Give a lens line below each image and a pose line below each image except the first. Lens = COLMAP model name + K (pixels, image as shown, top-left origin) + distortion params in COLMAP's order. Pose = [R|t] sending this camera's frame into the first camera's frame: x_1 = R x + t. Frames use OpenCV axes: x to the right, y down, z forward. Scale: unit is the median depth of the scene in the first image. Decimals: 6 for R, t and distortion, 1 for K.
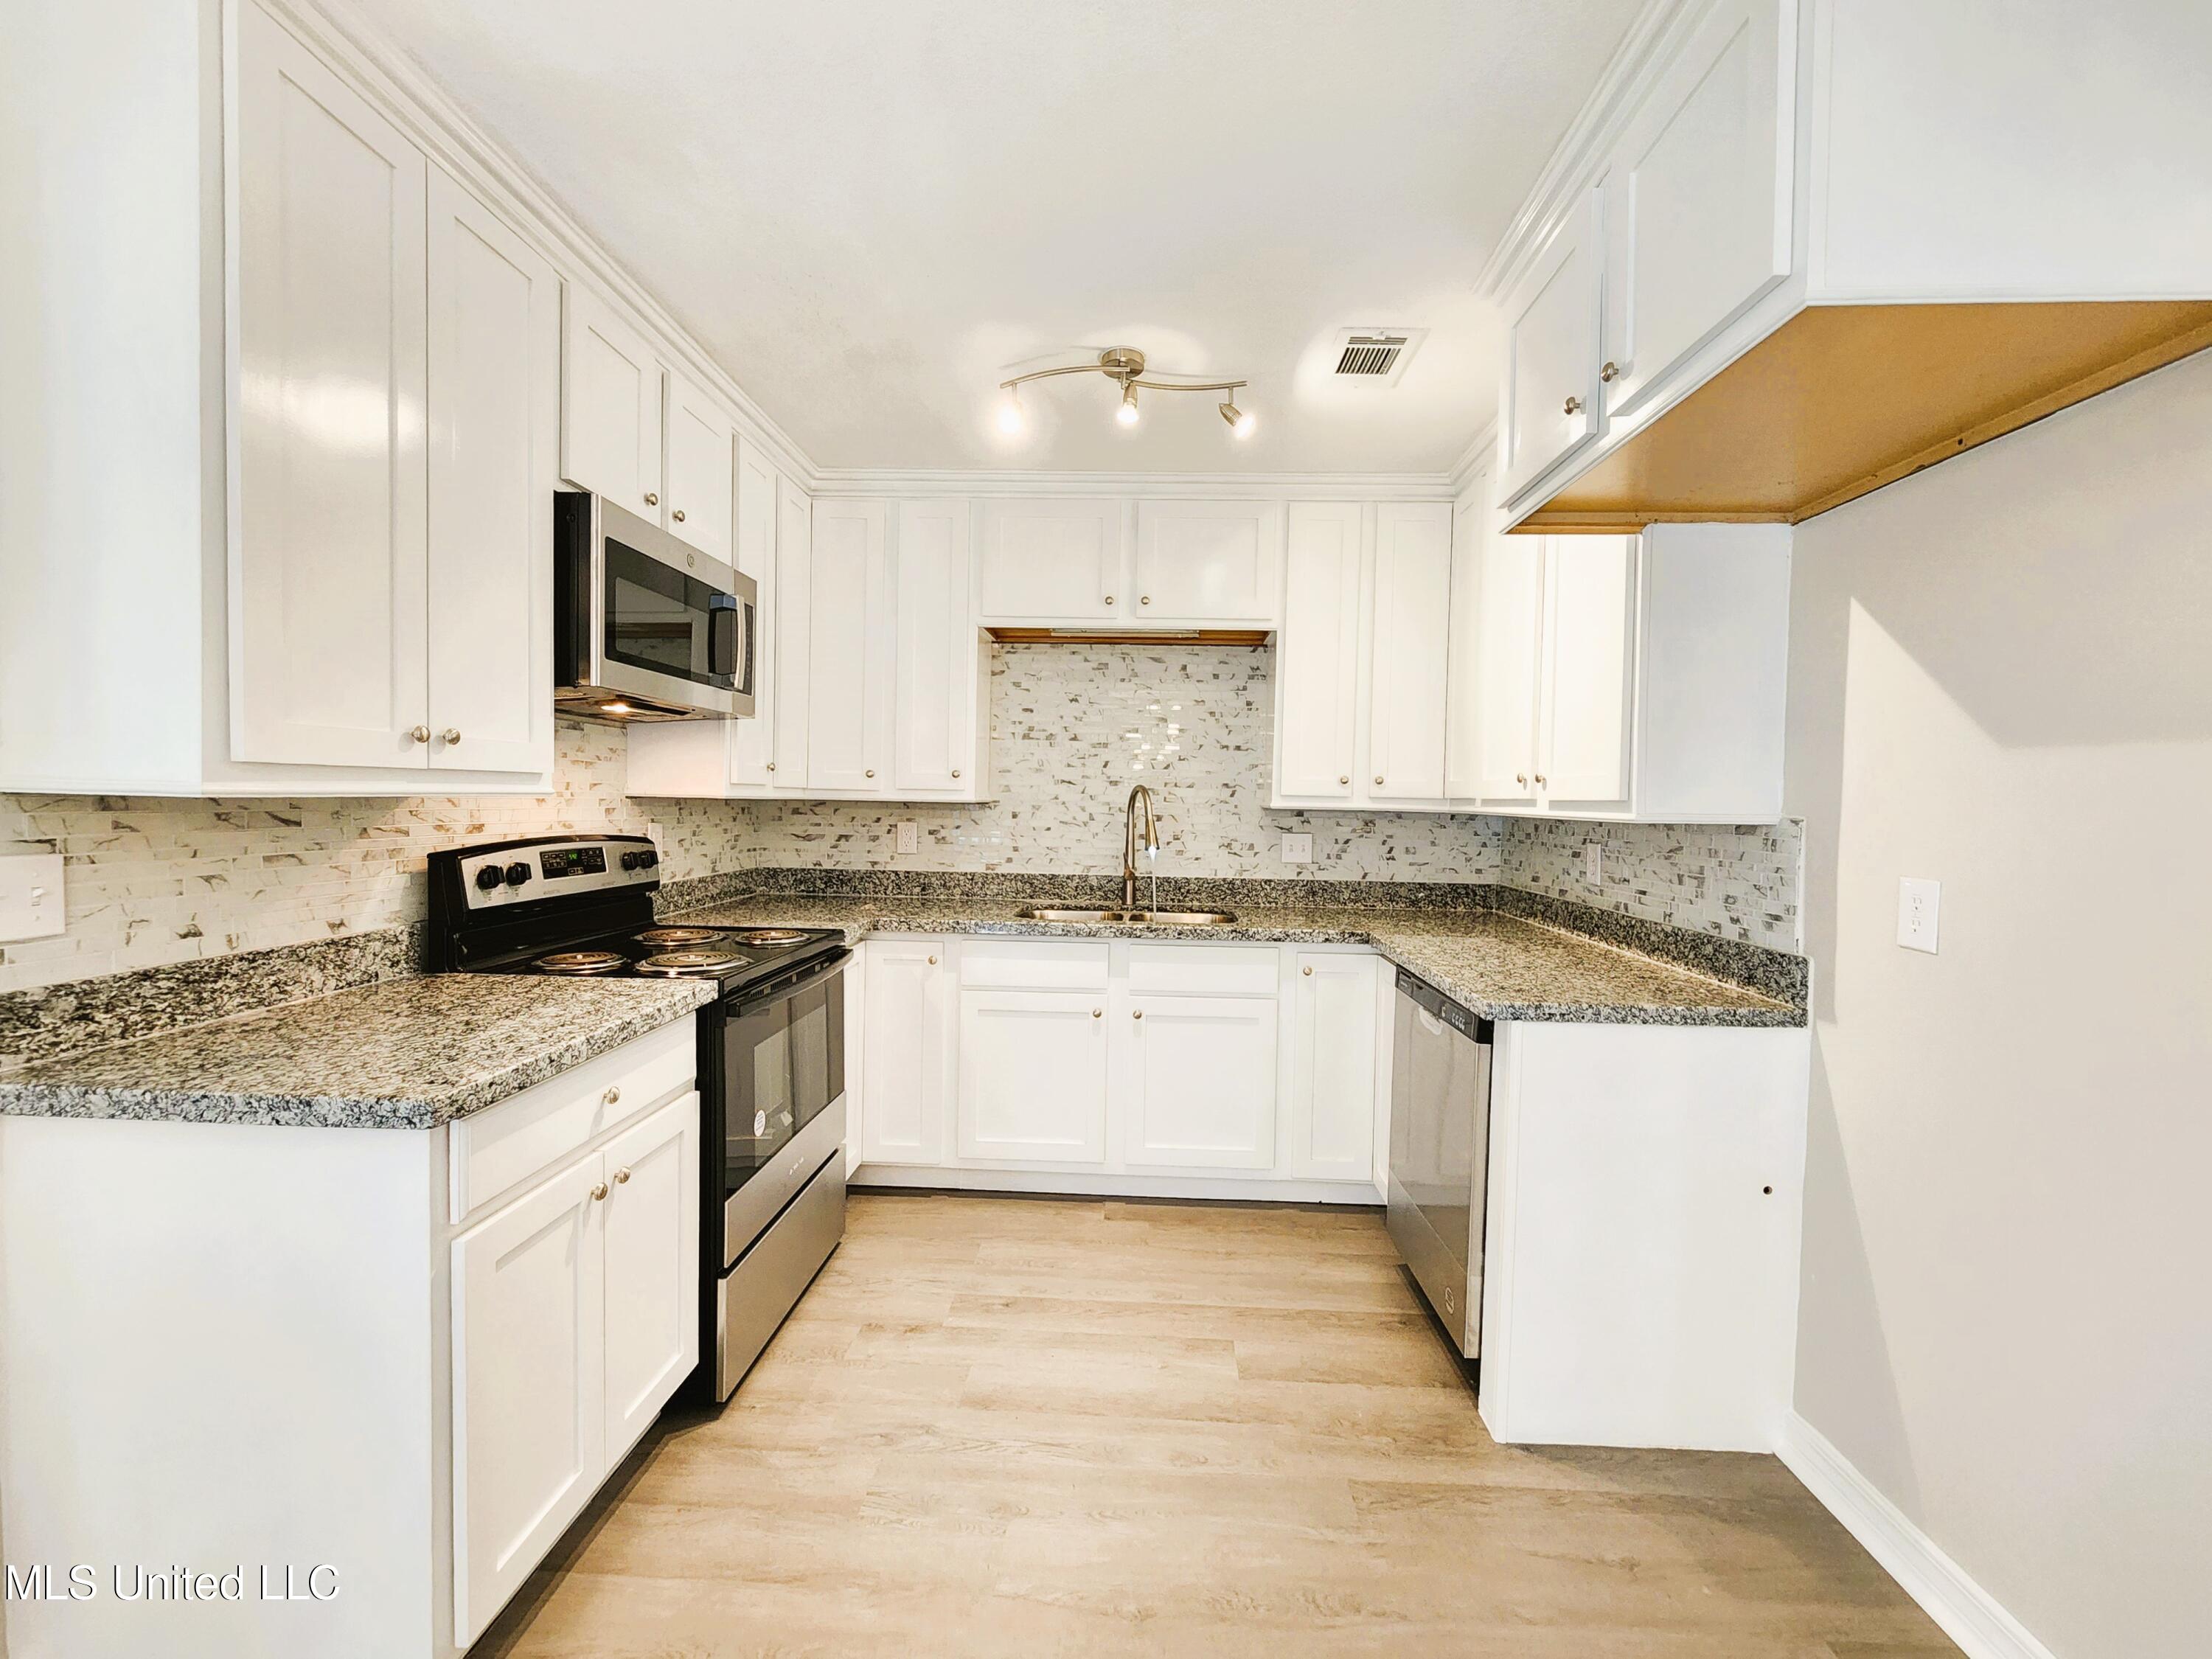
lens RADIAL K [[903.1, 0, 1118.1], [0, 903.1, 822.1], [0, 0, 1]] dist [-0.002095, -0.000501]
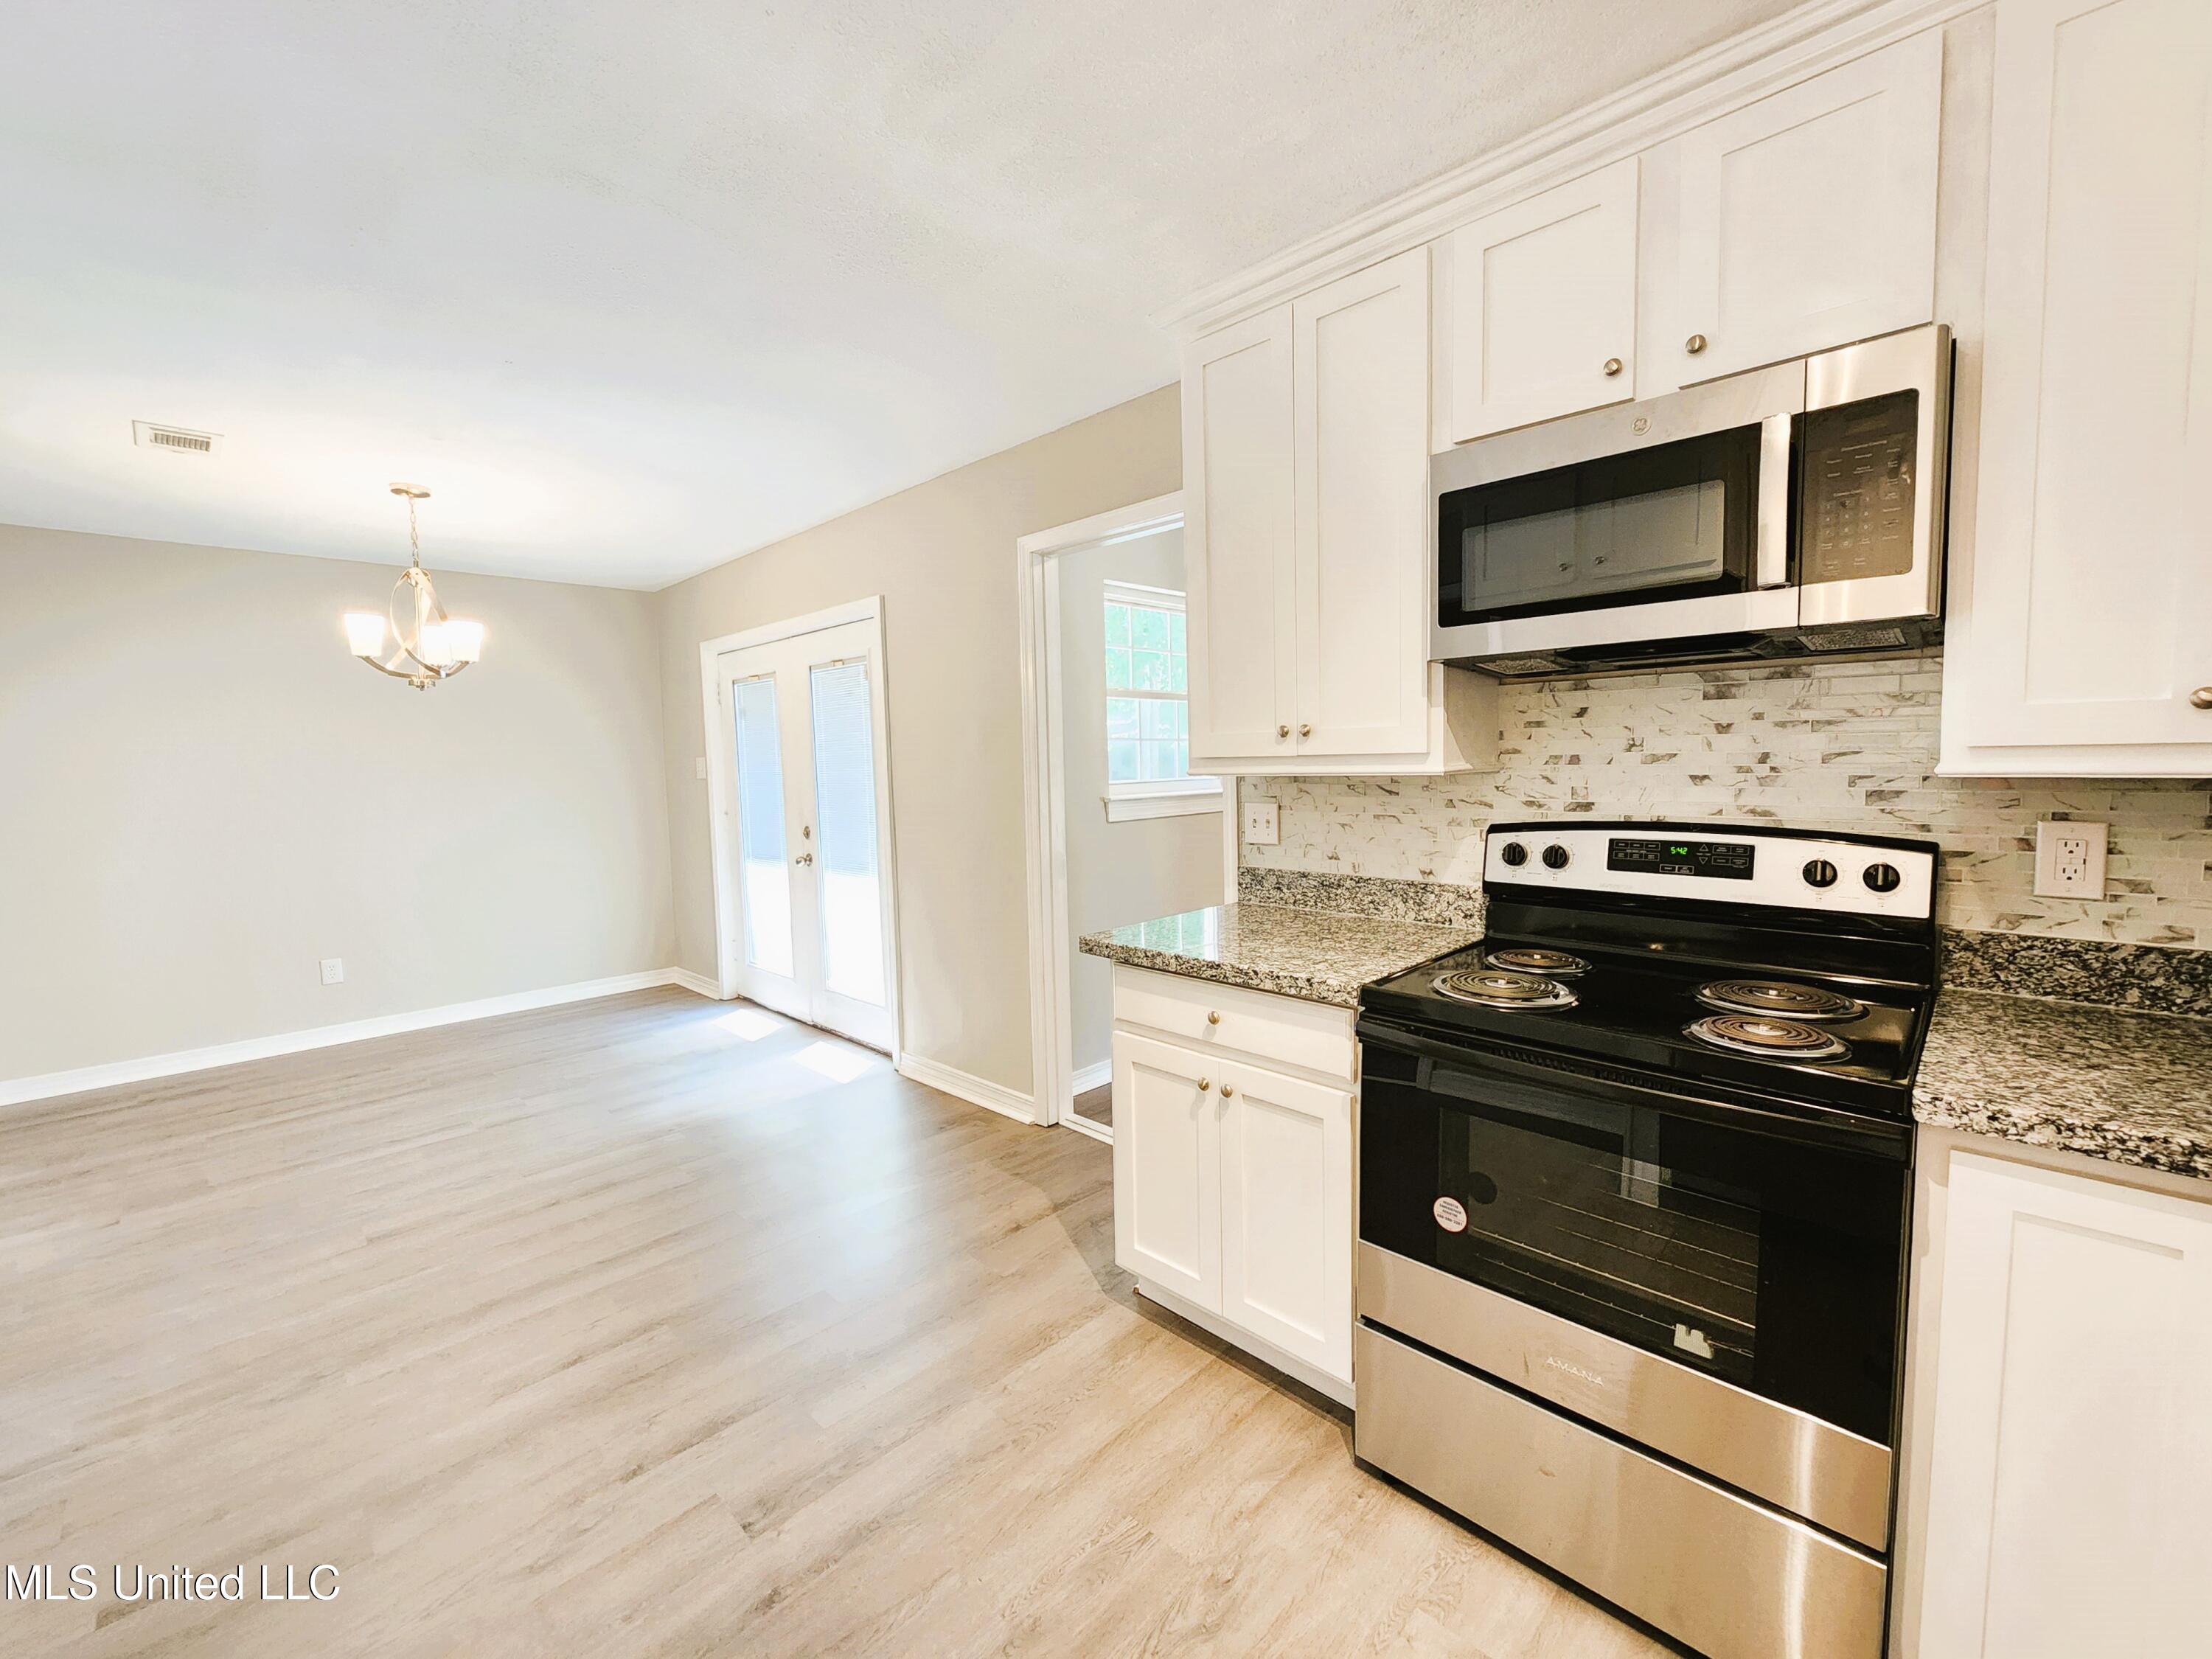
lens RADIAL K [[903.1, 0, 1118.1], [0, 903.1, 822.1], [0, 0, 1]] dist [-0.002095, -0.000501]
pose [[-0.665763, 0.049341, -0.744530, 0.416722], [-0.012148, 0.996962, 0.076933, -0.056567], [0.746064, 0.060264, -0.663141, 1.616599]]
